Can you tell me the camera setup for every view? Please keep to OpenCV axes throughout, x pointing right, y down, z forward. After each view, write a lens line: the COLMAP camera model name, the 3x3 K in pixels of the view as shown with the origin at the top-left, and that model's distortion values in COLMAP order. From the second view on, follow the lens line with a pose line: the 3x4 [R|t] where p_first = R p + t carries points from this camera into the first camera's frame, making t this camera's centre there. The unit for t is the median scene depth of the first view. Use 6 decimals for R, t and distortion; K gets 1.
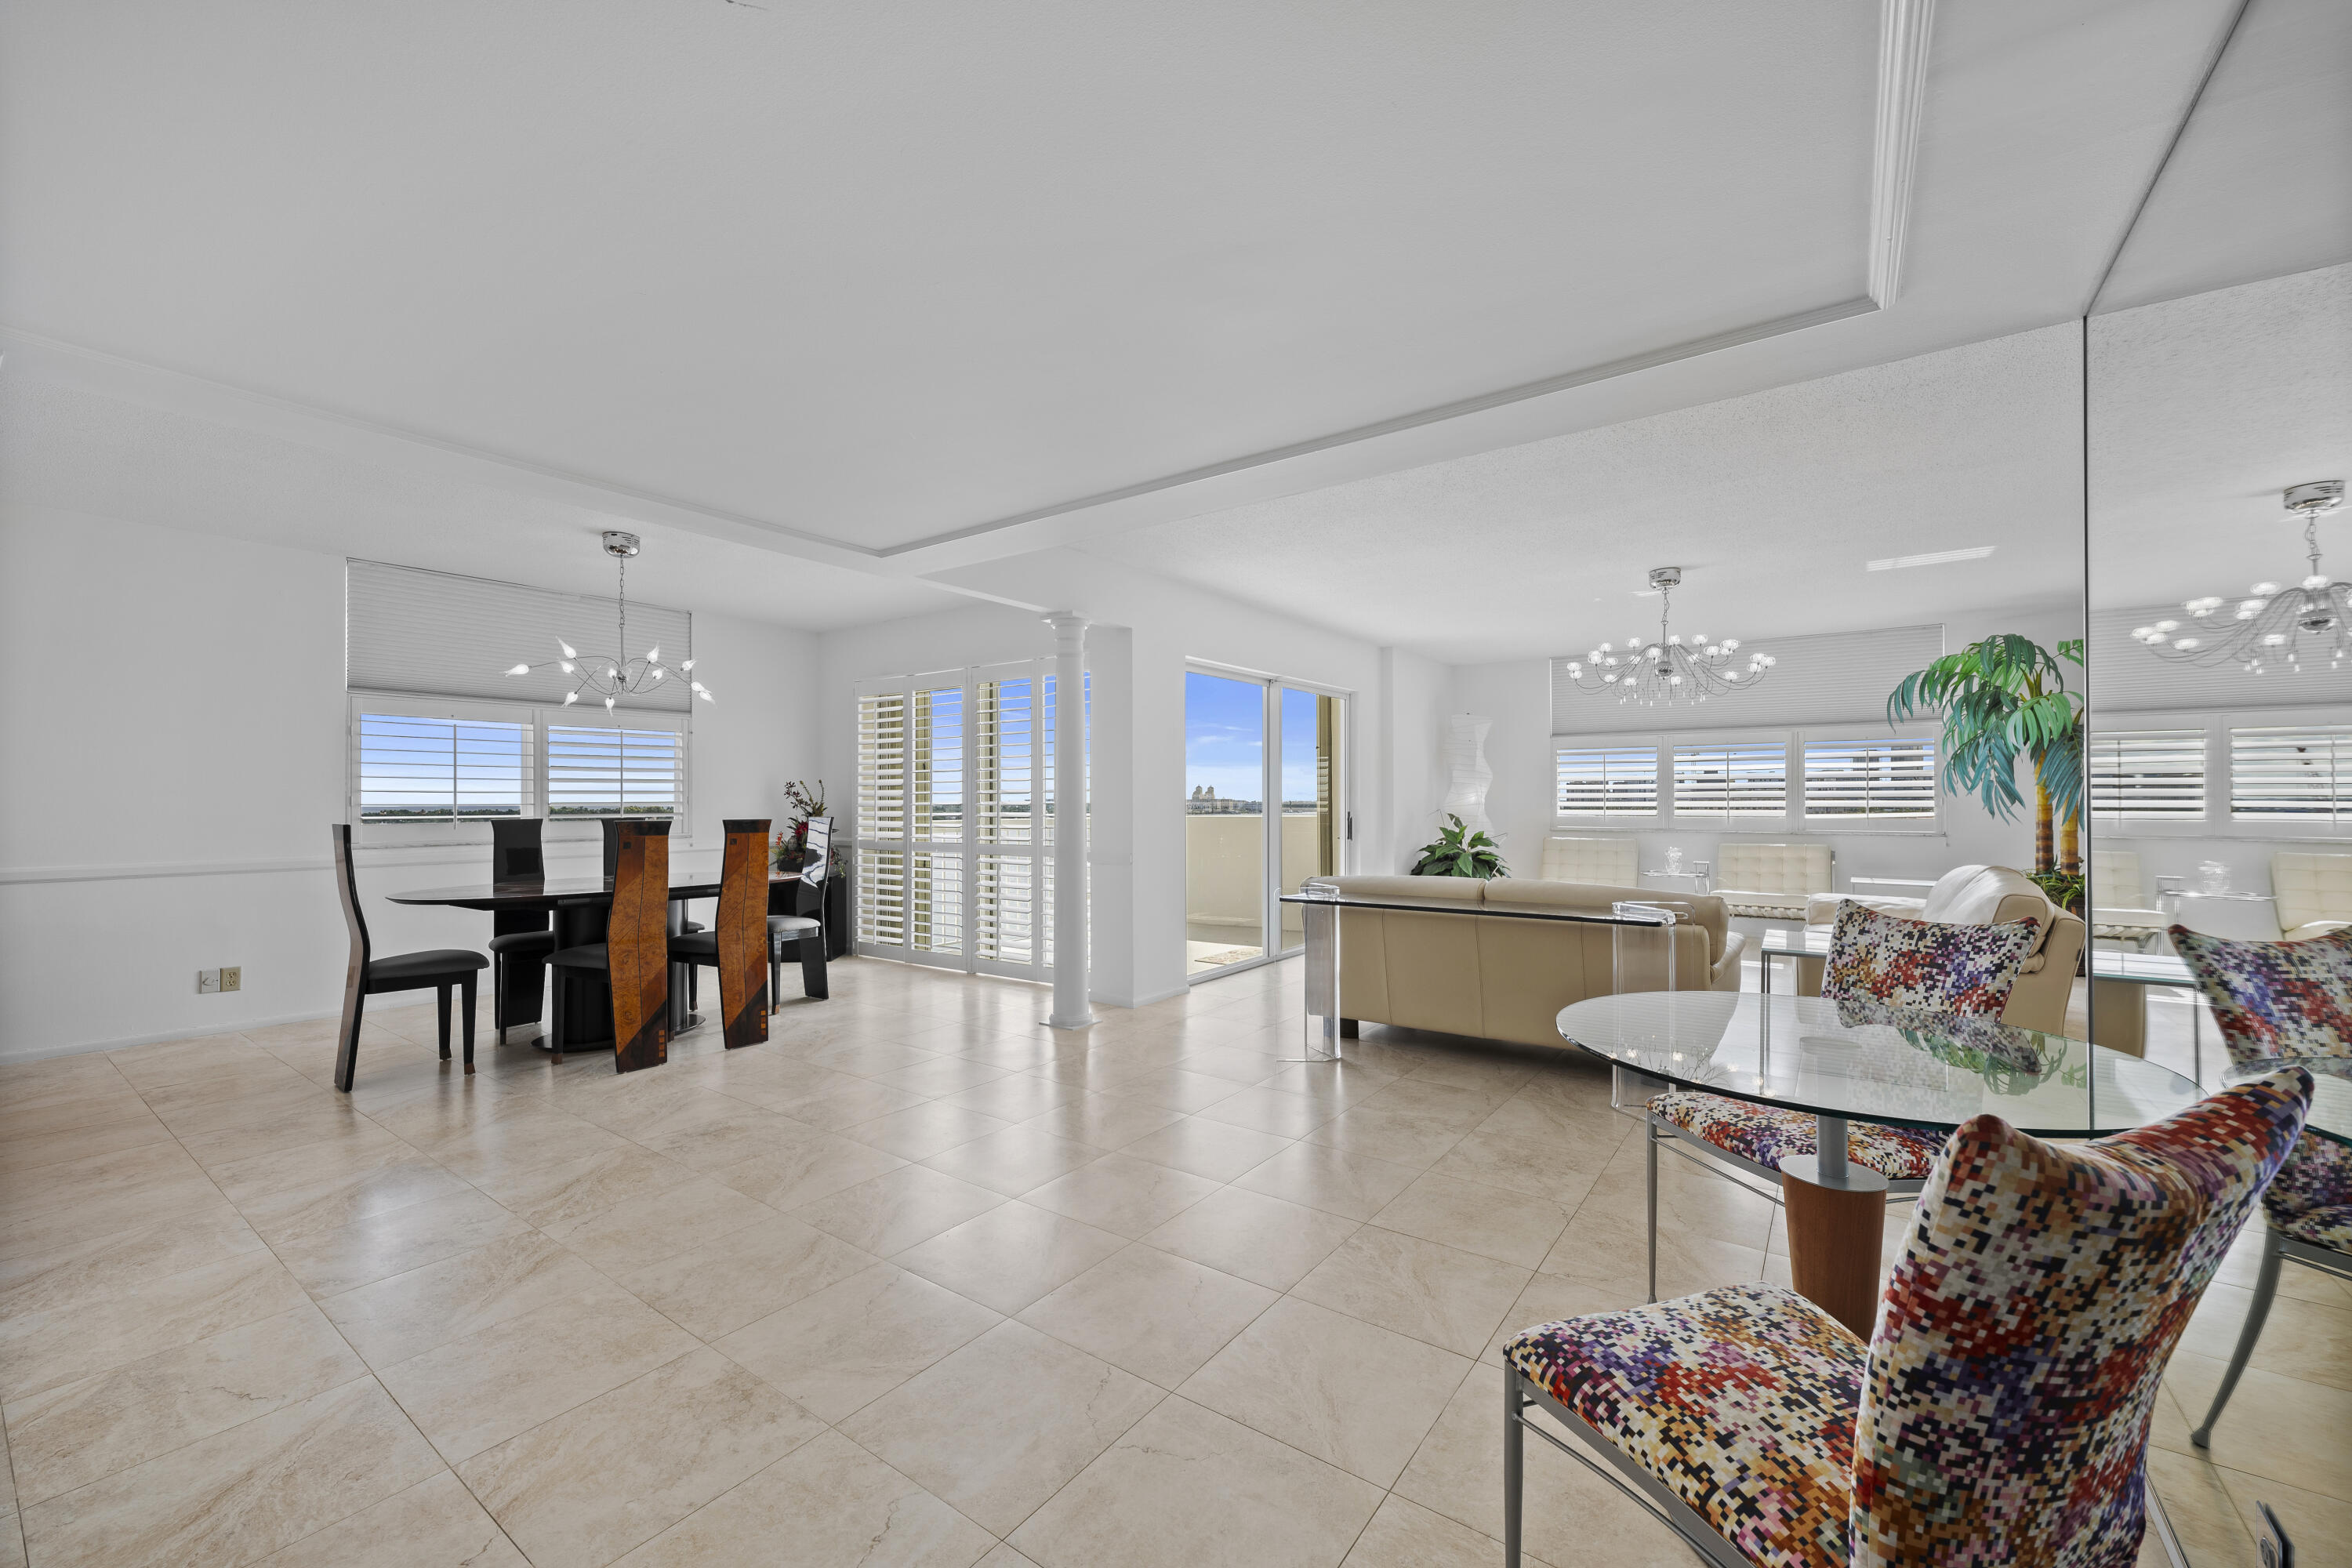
lens RADIAL K [[939.2, 0, 1176.0], [0, 939.2, 784.0], [0, 0, 1]] dist [0.012407, 0.000056]
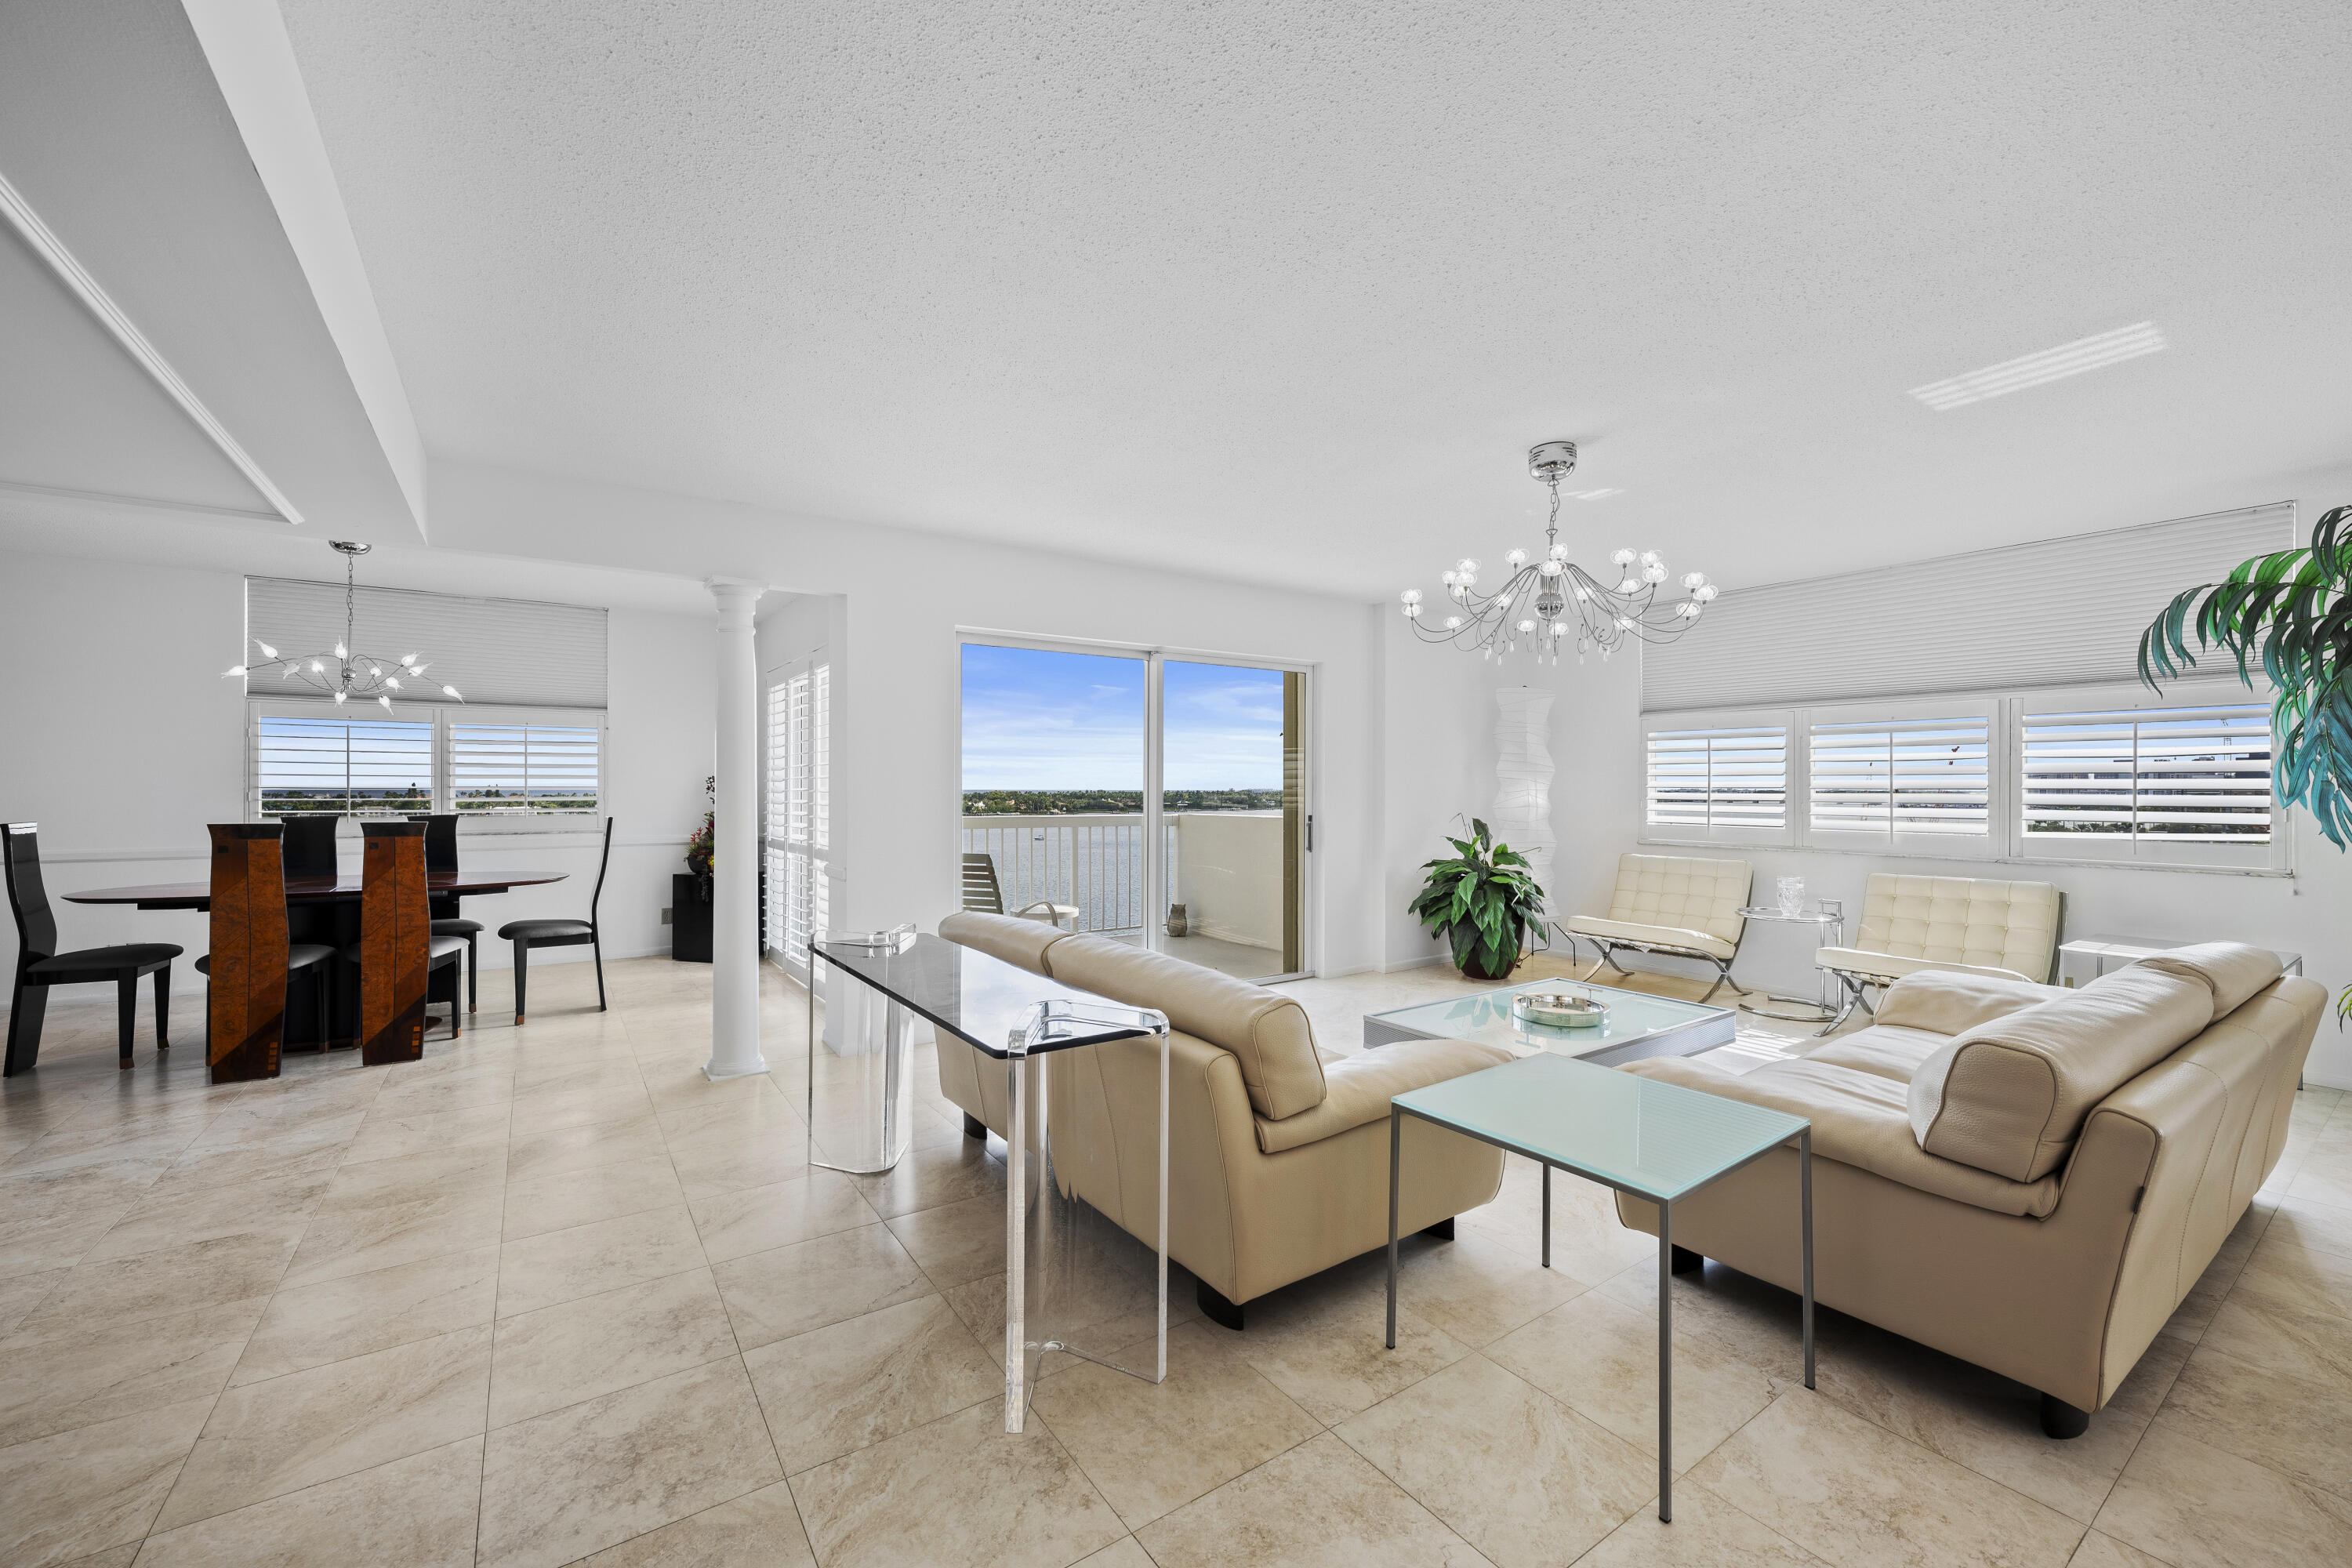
lens RADIAL K [[938.3, 0, 1176.0], [0, 938.3, 784.0], [0, 0, 1]] dist [-0.001344, -0.000065]
pose [[0.941491, 0.004646, -0.337005, 0.524300], [0.000049, 0.999903, 0.013922, -0.012133], [0.337037, -0.013124, 0.941400, 0.341425]]
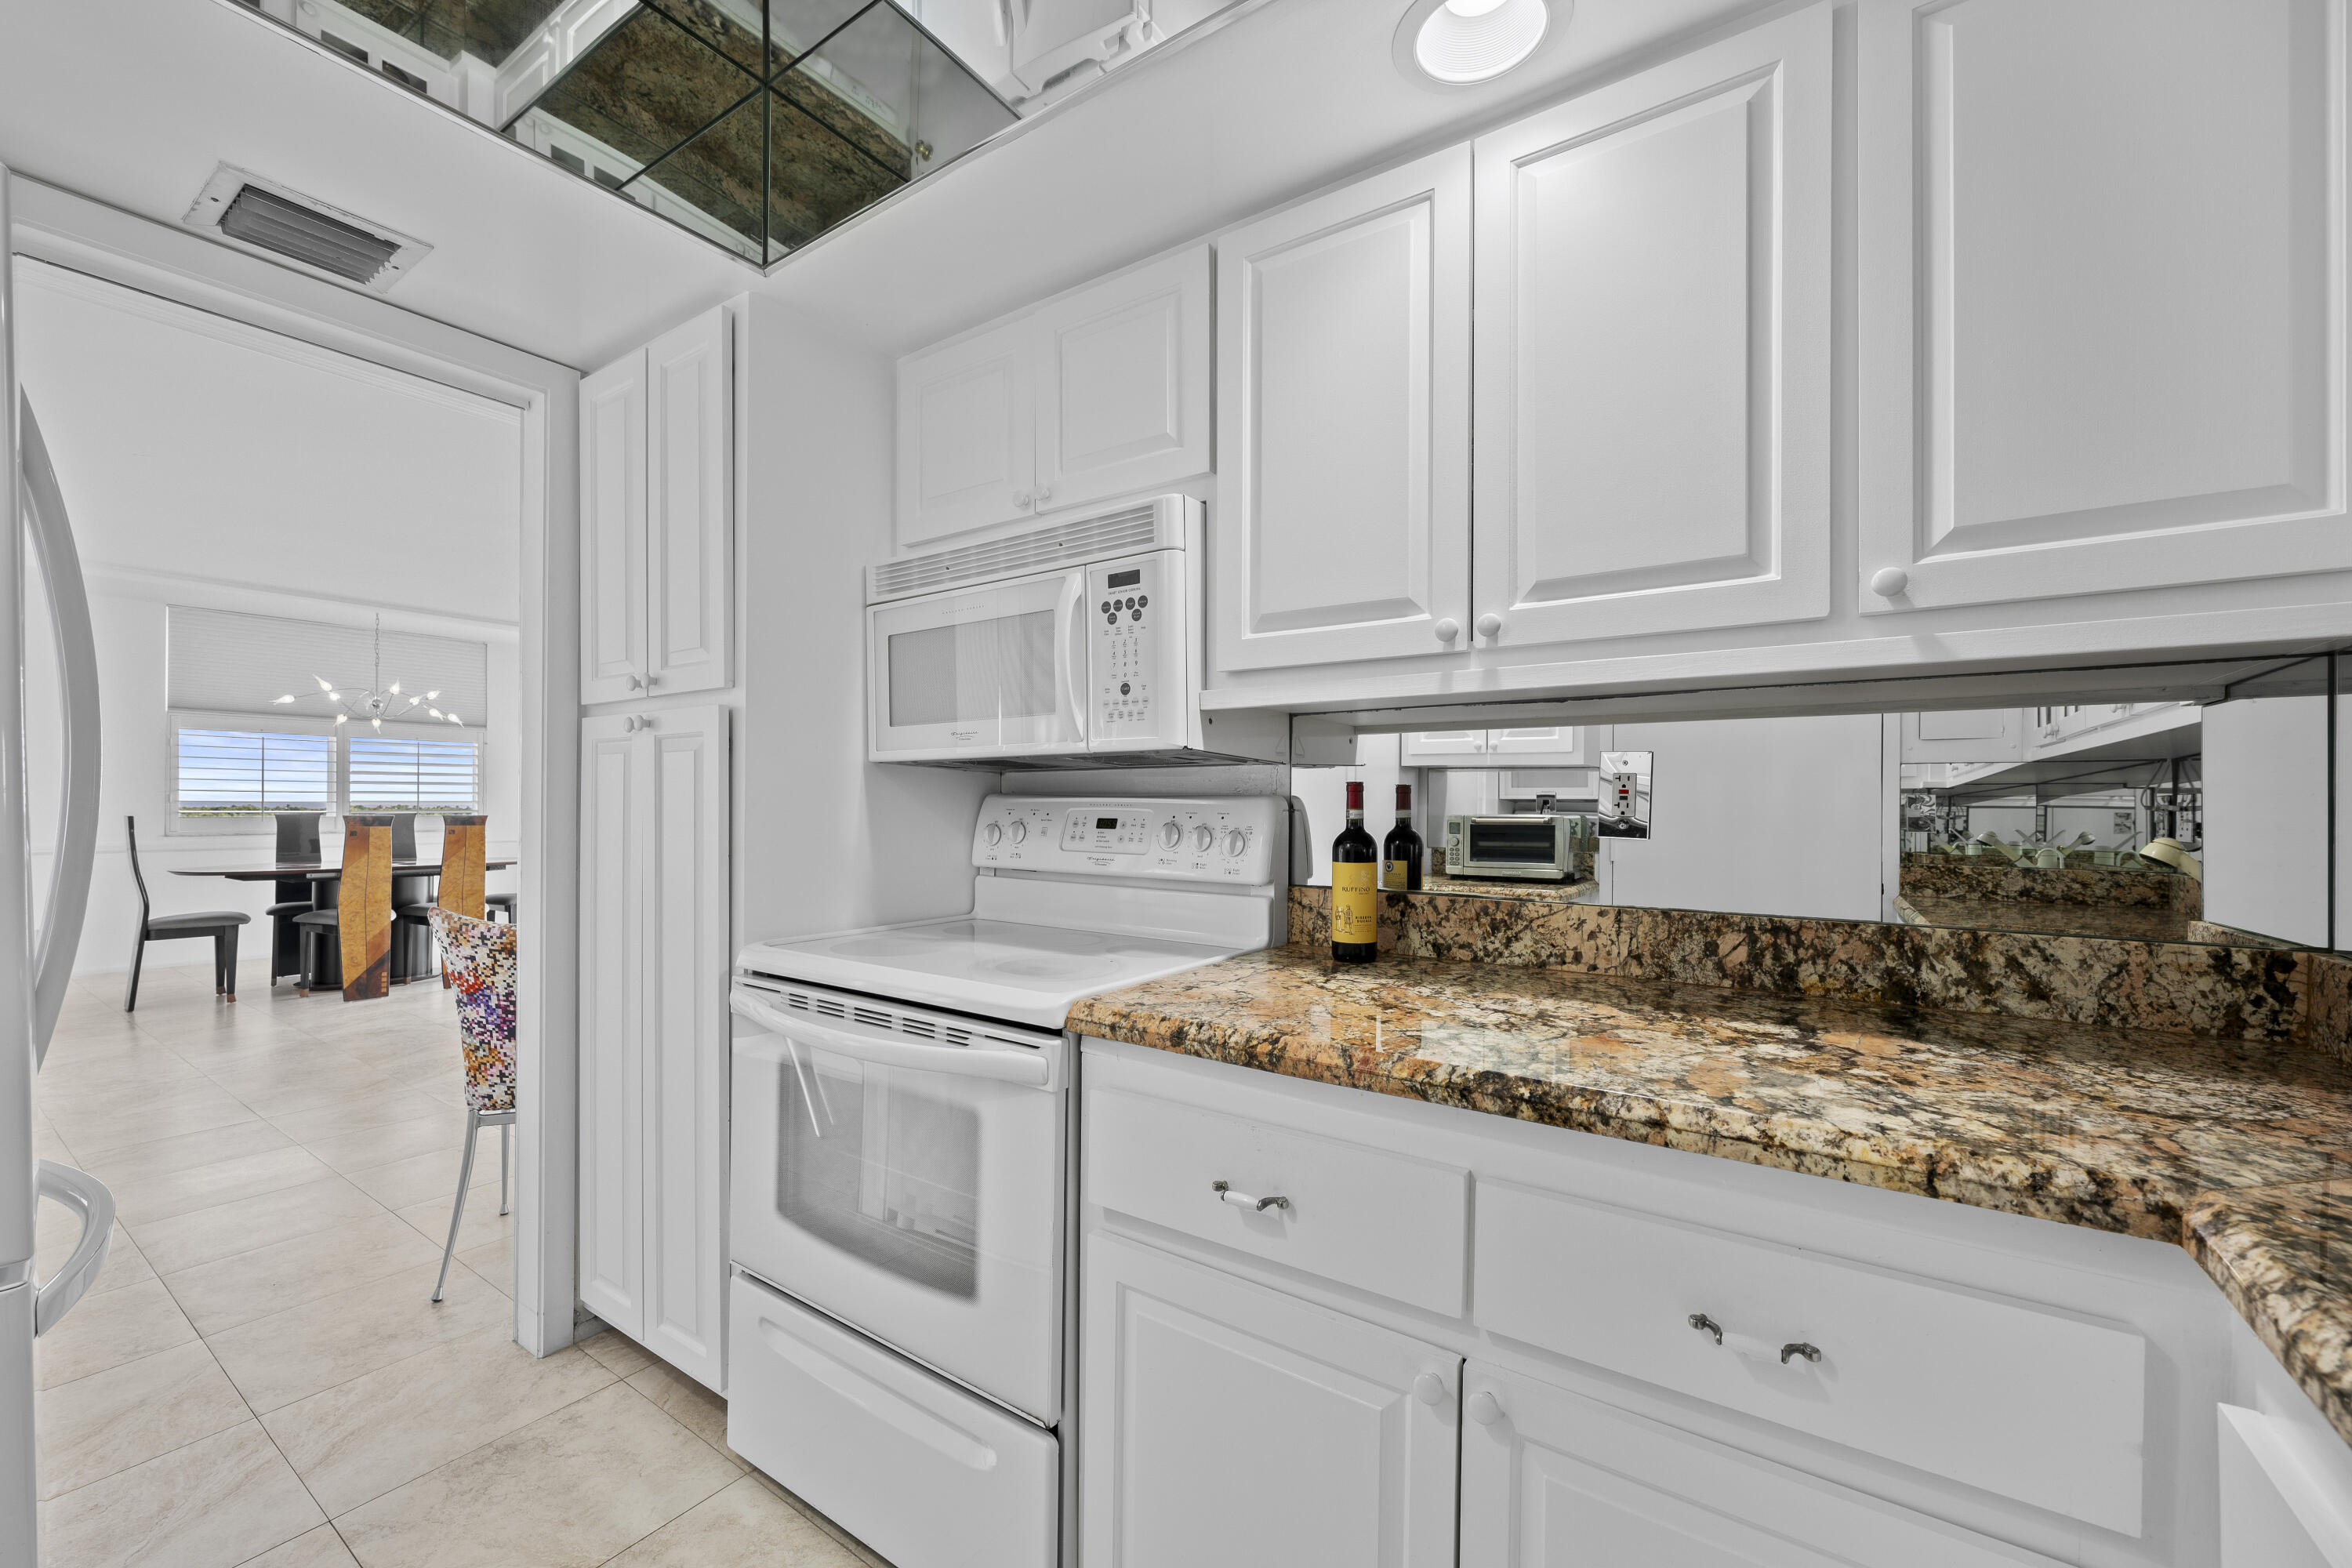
lens RADIAL K [[929.9, 0, 1176.0], [0, 929.9, 784.0], [0, 0, 1]] dist [0.000374, 0.000003]
pose [[0.999286, 0.010844, 0.036183, 0.428611], [-0.010690, 0.999933, -0.004459, -0.009495], [-0.036229, 0.004069, 0.999335, -0.290936]]
